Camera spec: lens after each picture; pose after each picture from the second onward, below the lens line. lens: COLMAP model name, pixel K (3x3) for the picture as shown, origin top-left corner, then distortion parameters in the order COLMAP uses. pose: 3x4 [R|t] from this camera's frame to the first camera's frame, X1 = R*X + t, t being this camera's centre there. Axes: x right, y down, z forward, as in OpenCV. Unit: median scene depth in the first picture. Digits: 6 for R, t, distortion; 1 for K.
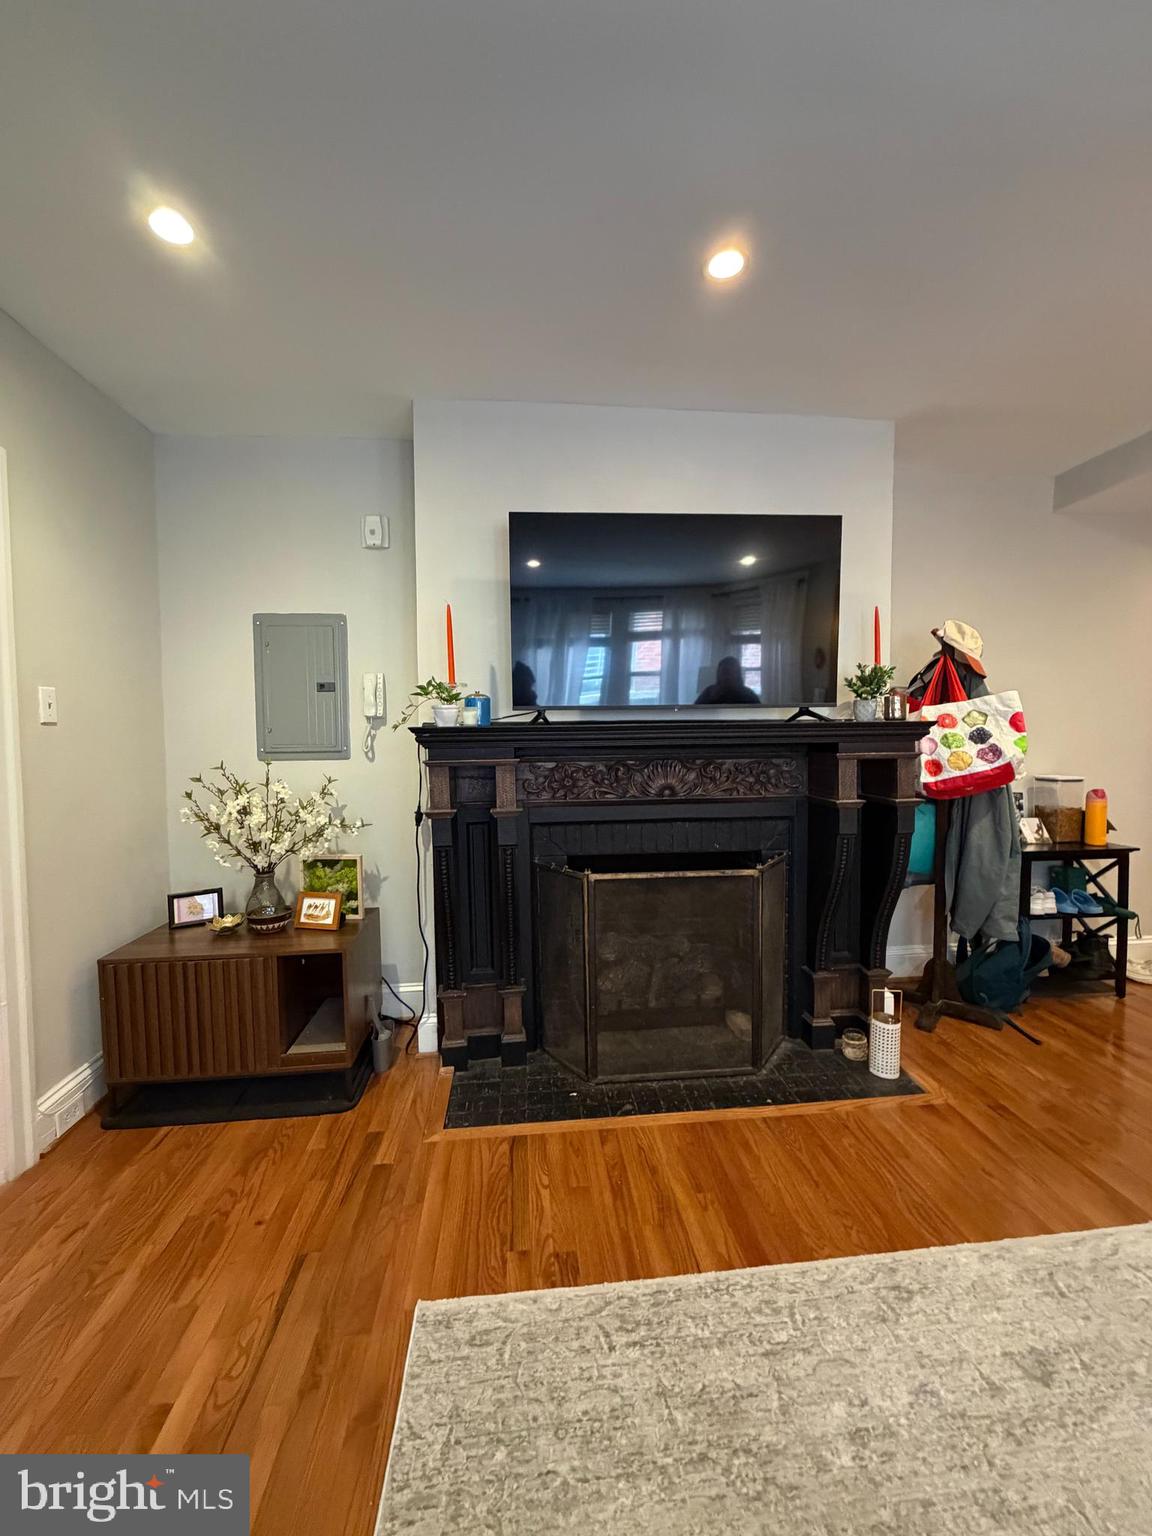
lens RADIAL K [[611.1, 0, 575.2], [0, 611.1, 764.2], [0, 0, 1]] dist [-0.000094, 0.000170]
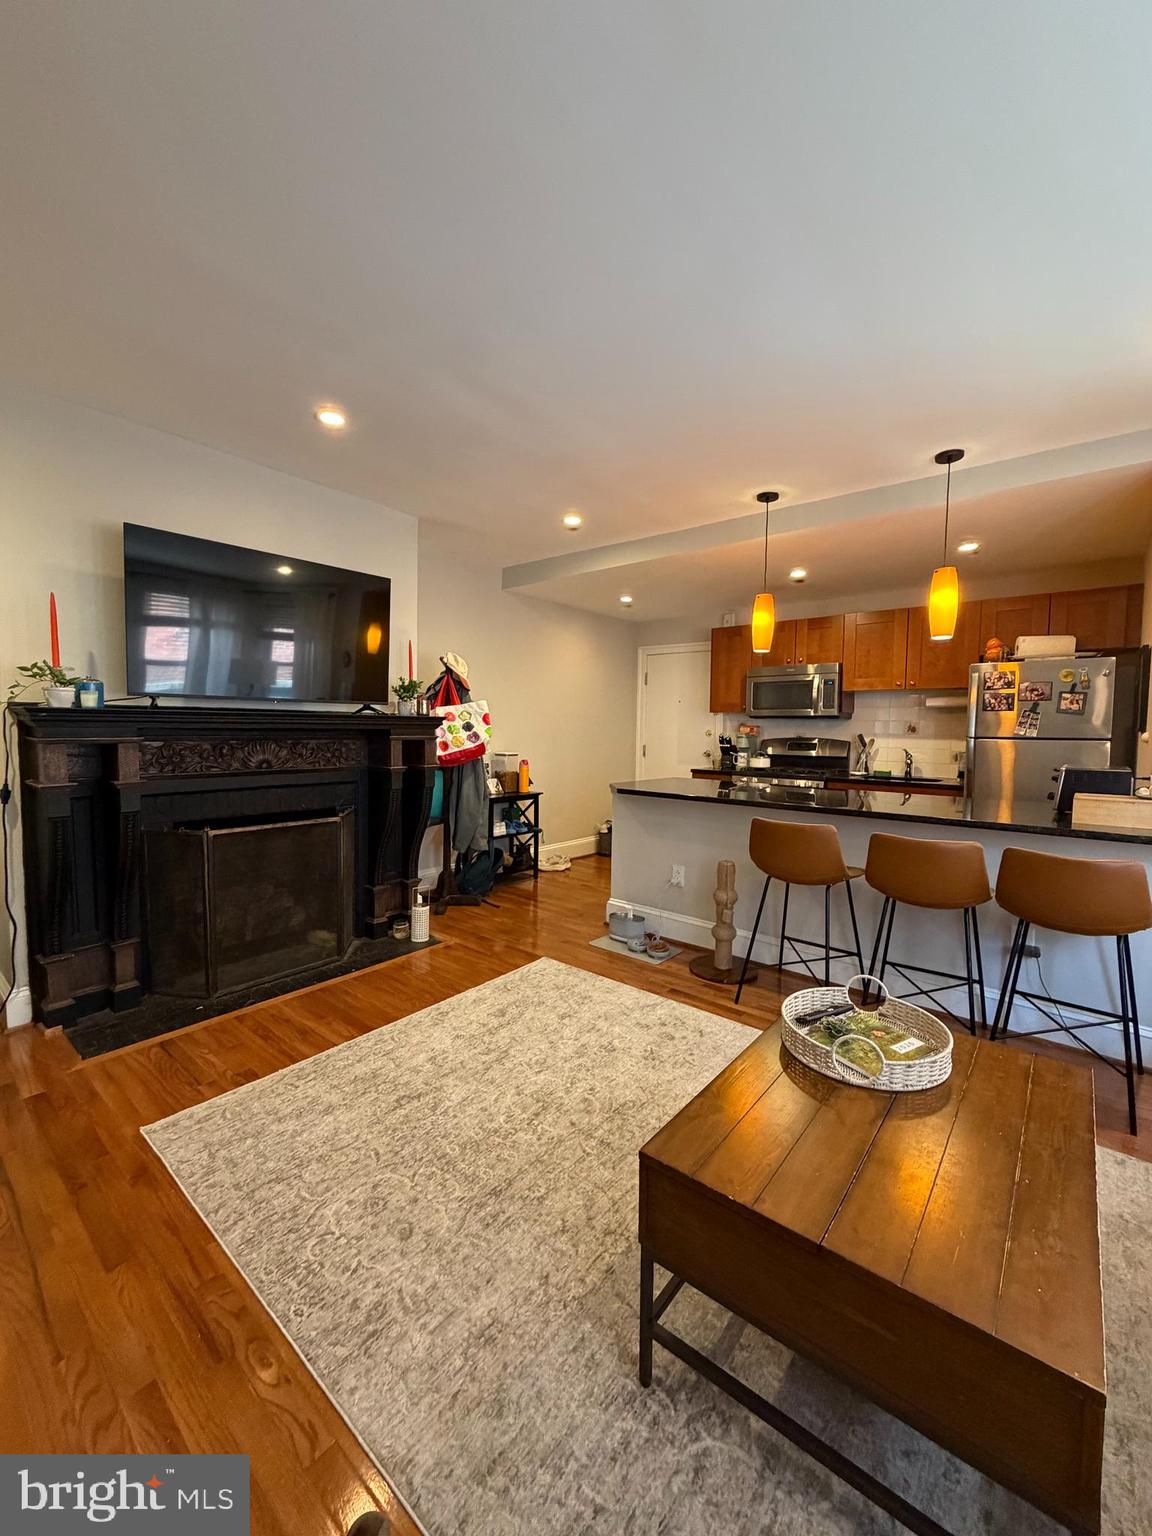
lens RADIAL K [[611.1, 0, 575.6], [0, 611.1, 762.2], [0, 0, 1]] dist [-0.000094, 0.000170]
pose [[0.711146, -0.018638, 0.702798, -0.296878], [0.008725, 0.999806, 0.017687, 0.023034], [-0.702991, -0.006446, 0.711170, -0.384115]]
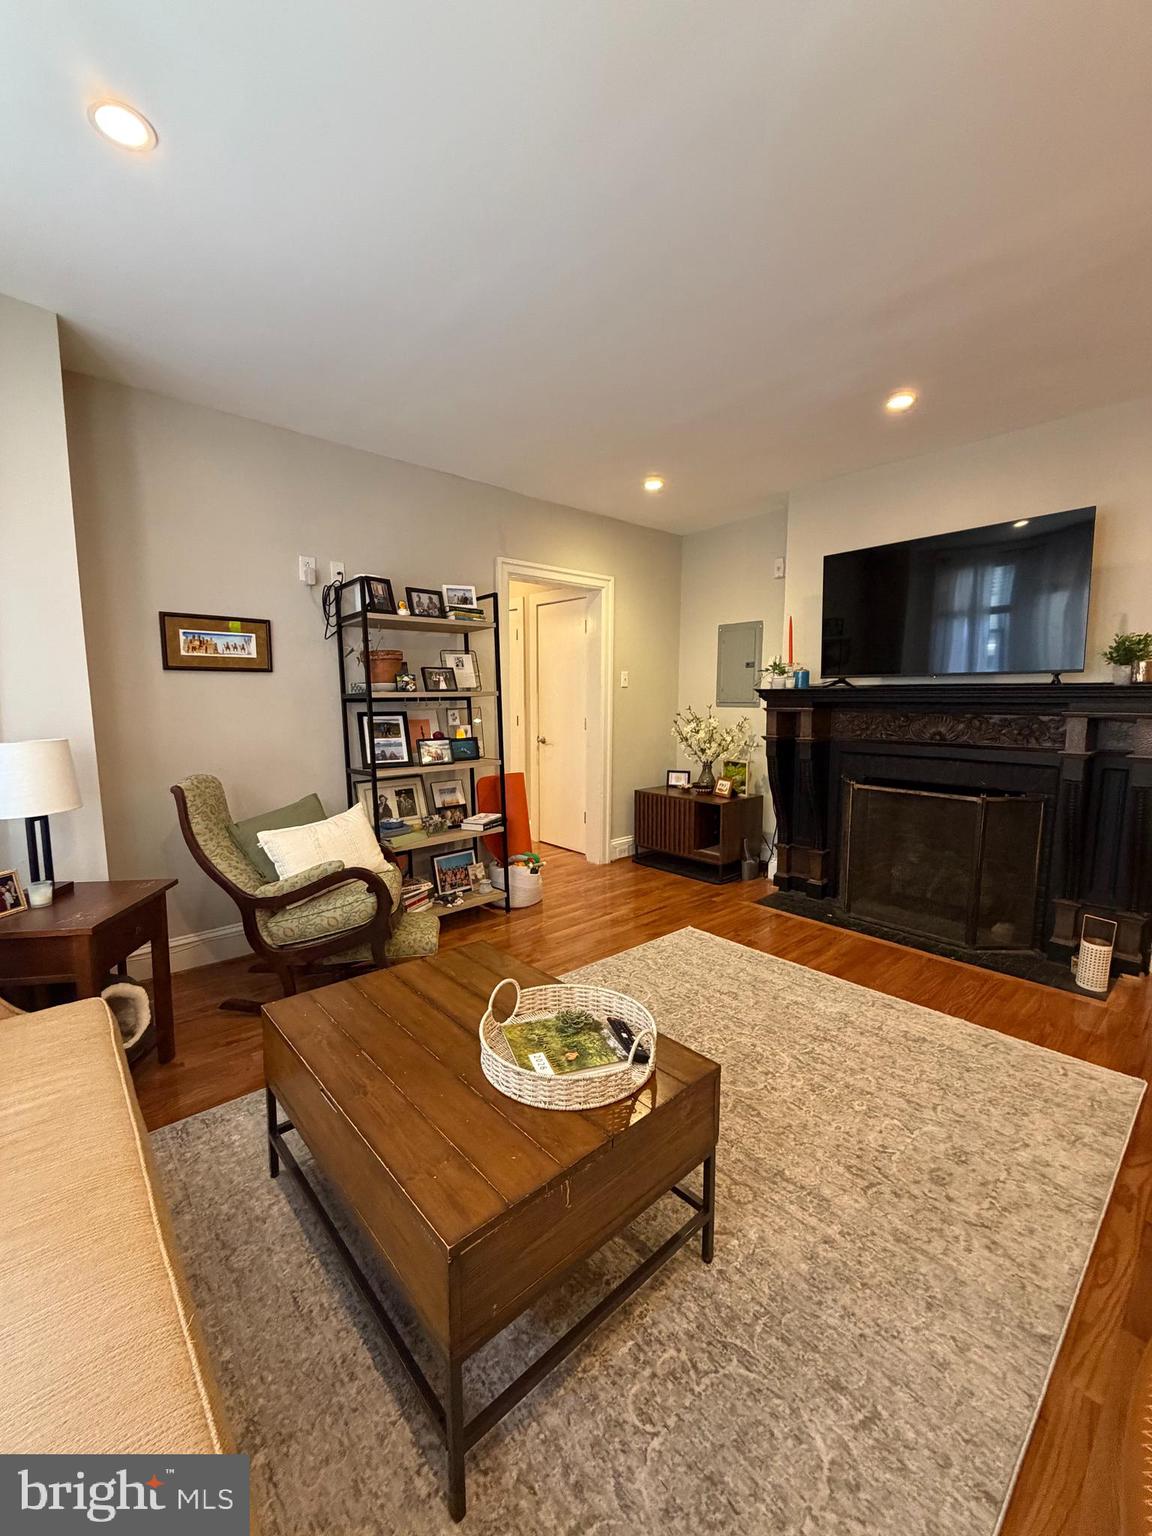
lens RADIAL K [[611.1, 0, 574.1], [0, 611.1, 761.6], [0, 0, 1]] dist [-0.000094, 0.000170]
pose [[0.588306, 0.098500, -0.802617, 0.796464], [-0.043674, 0.994975, 0.090095, 0.012618], [0.807458, -0.017950, 0.589651, -0.468061]]
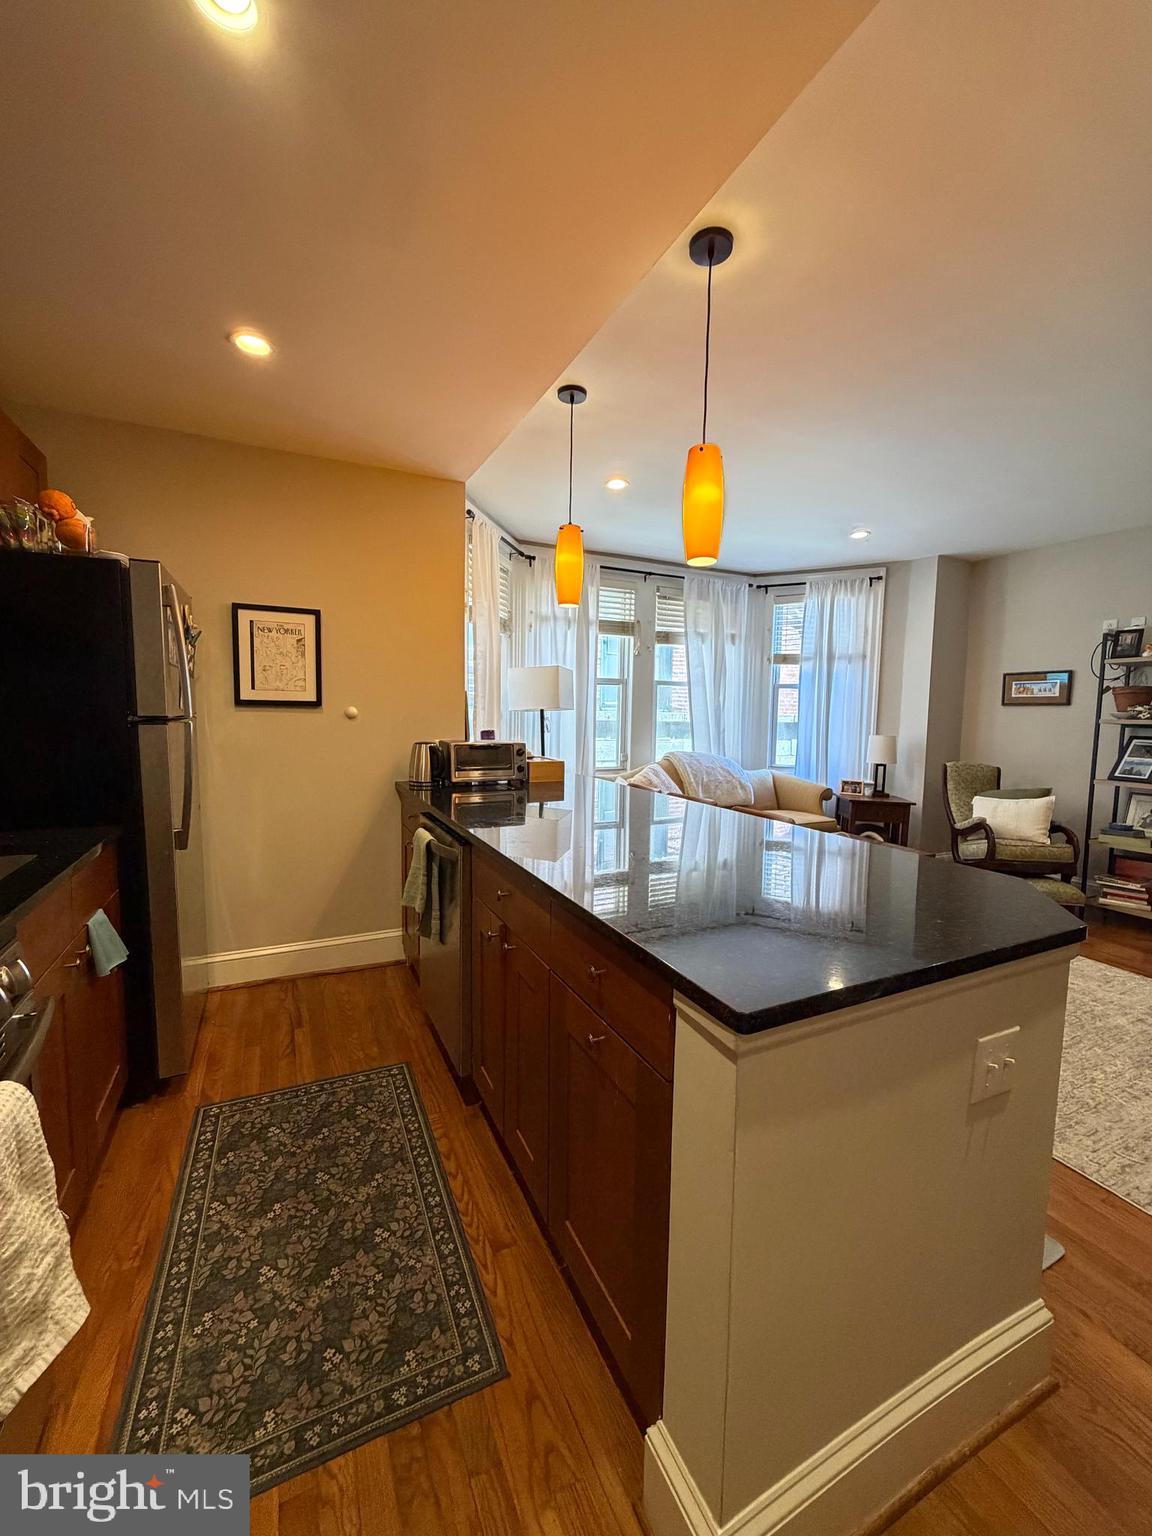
lens RADIAL K [[611.1, 0, 576.3], [0, 611.1, 762.9], [0, 0, 1]] dist [-0.000094, 0.000170]
pose [[-0.938005, 0.026977, -0.345569, 1.429729], [-0.020122, 0.991047, 0.131985, -0.071068], [0.346036, 0.130757, -0.929065, 0.993021]]
